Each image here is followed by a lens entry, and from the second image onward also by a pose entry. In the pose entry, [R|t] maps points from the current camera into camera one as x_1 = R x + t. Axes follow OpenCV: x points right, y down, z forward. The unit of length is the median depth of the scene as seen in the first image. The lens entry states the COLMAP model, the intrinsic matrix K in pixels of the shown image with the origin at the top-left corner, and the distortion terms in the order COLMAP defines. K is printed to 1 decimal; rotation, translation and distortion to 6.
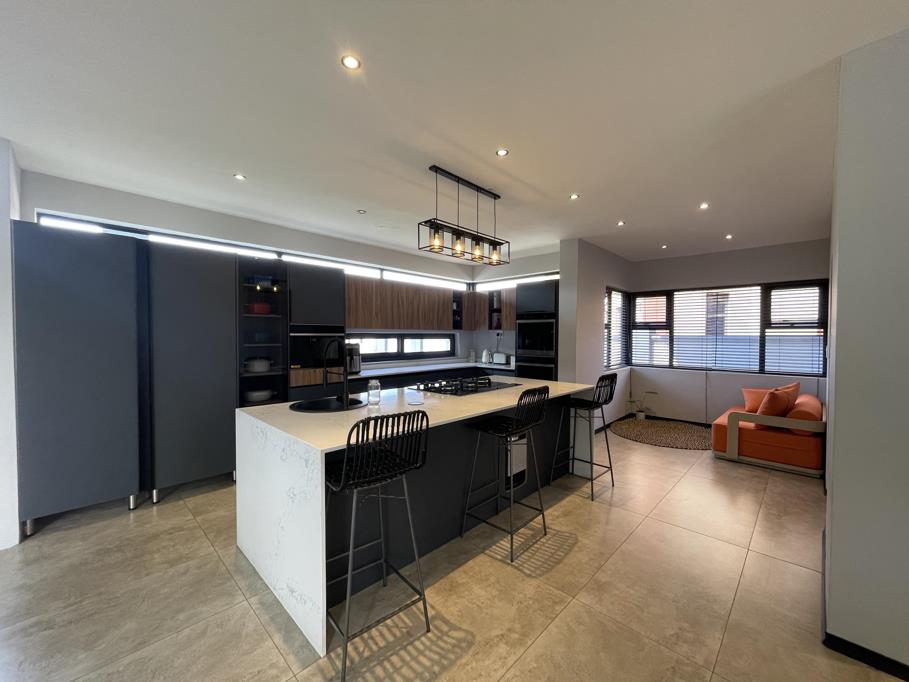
lens RADIAL K [[362.6, 0, 454.5], [0, 362.6, 341.0], [0, 0, 1]] dist [0.000094, -0.000141]
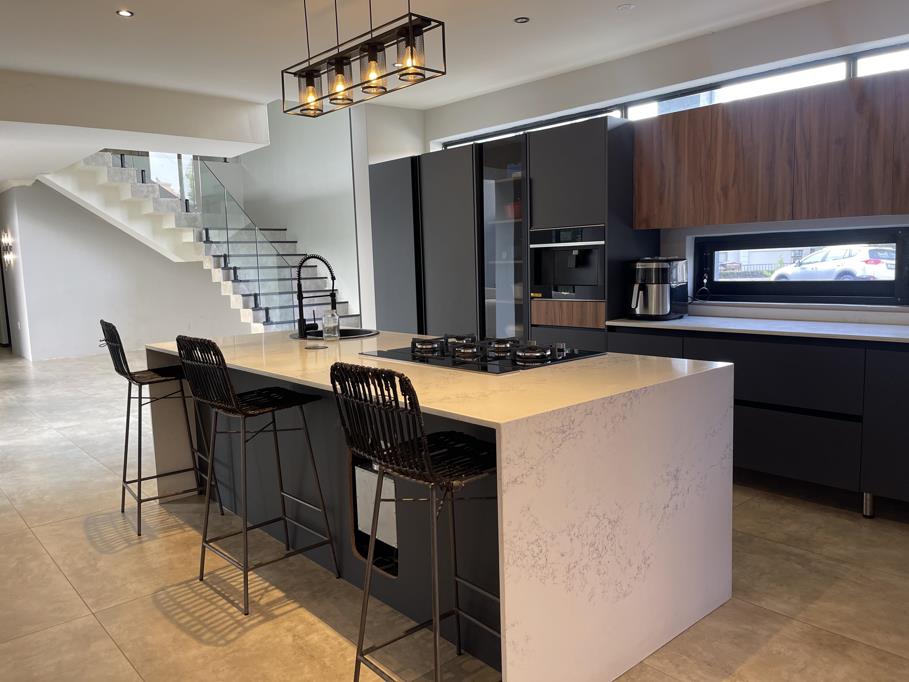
lens RADIAL K [[693.3, 0, 454.5], [0, 693.3, 341.0], [0, 0, 1]] dist [0.117861, -0.160009]
pose [[-0.076564, 0.117937, -0.990065, 0.600411], [0.011248, 0.993019, 0.117419, 0.002390], [0.997001, -0.002146, -0.077356, 0.681296]]
